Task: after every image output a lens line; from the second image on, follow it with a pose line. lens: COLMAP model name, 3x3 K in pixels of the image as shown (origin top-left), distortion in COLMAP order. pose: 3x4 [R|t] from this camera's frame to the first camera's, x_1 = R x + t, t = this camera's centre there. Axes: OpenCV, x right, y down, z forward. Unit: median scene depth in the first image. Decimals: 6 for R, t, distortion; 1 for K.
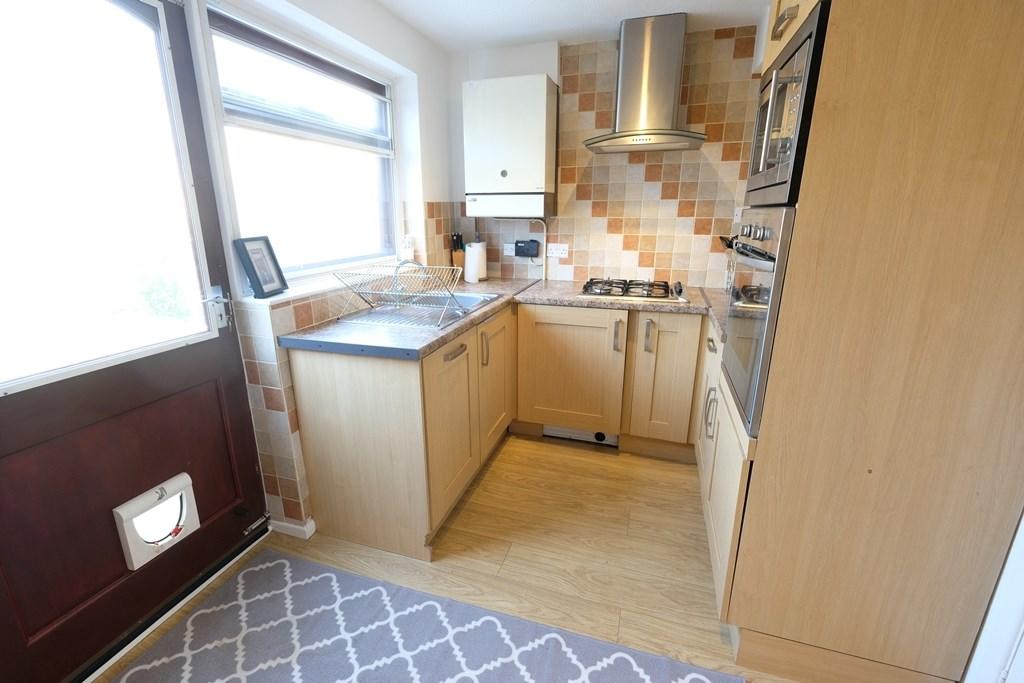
lens RADIAL K [[443.8, 0, 513.2], [0, 443.8, 337.1], [0, 0, 1]] dist [-0.002532, -0.001363]
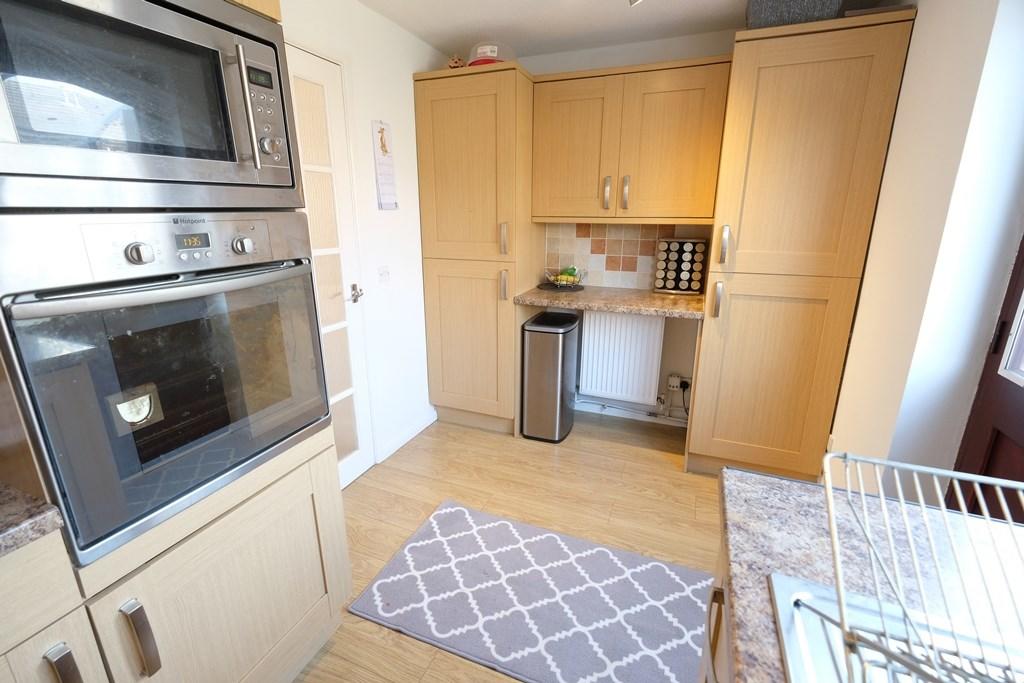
lens RADIAL K [[443.8, 0, 514.1], [0, 443.8, 335.8], [0, 0, 1]] dist [-0.002532, -0.001363]
pose [[-0.997134, -0.024163, 0.071698, 0.005885], [0.017029, 0.851647, 0.523840, -0.234874], [-0.073719, 0.523559, -0.848794, 0.806216]]
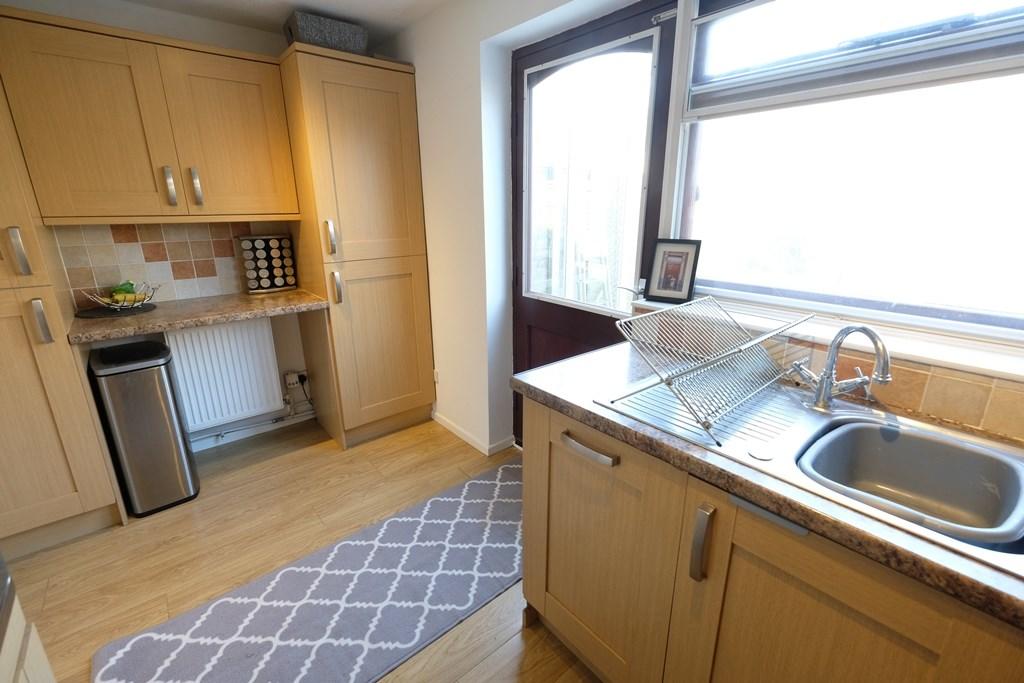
lens RADIAL K [[443.8, 0, 511.4], [0, 443.8, 337.0], [0, 0, 1]] dist [-0.002532, -0.001363]
pose [[-0.529924, 0.239587, -0.813498, 0.263723], [-0.231477, 0.881972, 0.410541, -0.222225], [0.815843, 0.405862, -0.411919, 0.755472]]
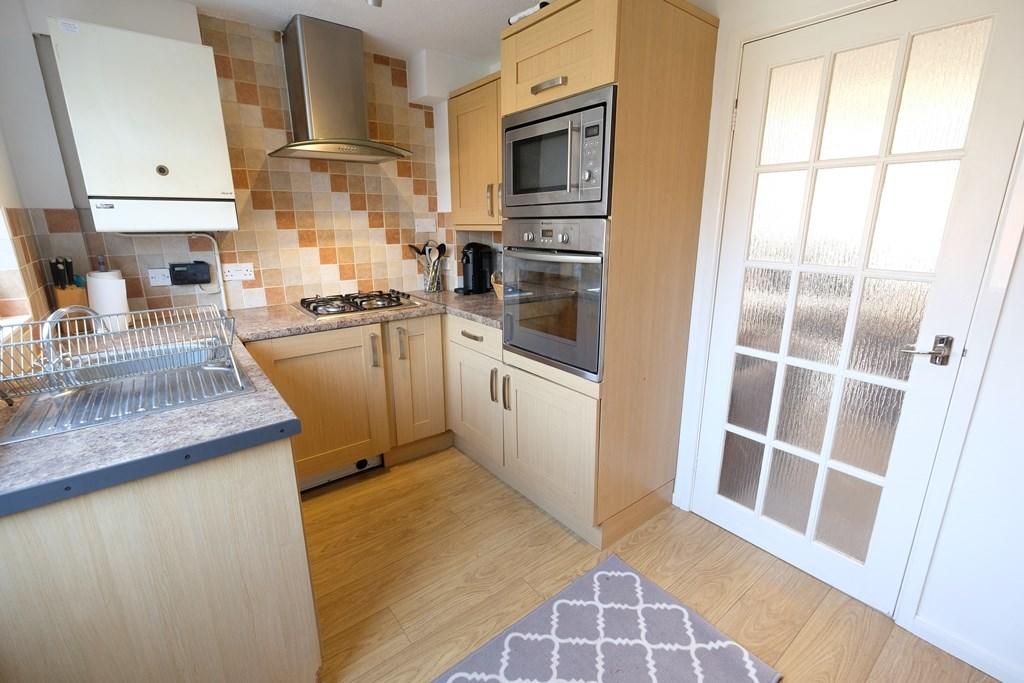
lens RADIAL K [[443.8, 0, 509.7], [0, 443.8, 337.4], [0, 0, 1]] dist [-0.002532, -0.001363]
pose [[0.563194, -0.210538, 0.799053, -0.321432], [0.229099, 0.968872, 0.093808, -0.048797], [-0.793931, 0.130230, 0.593898, 0.171389]]
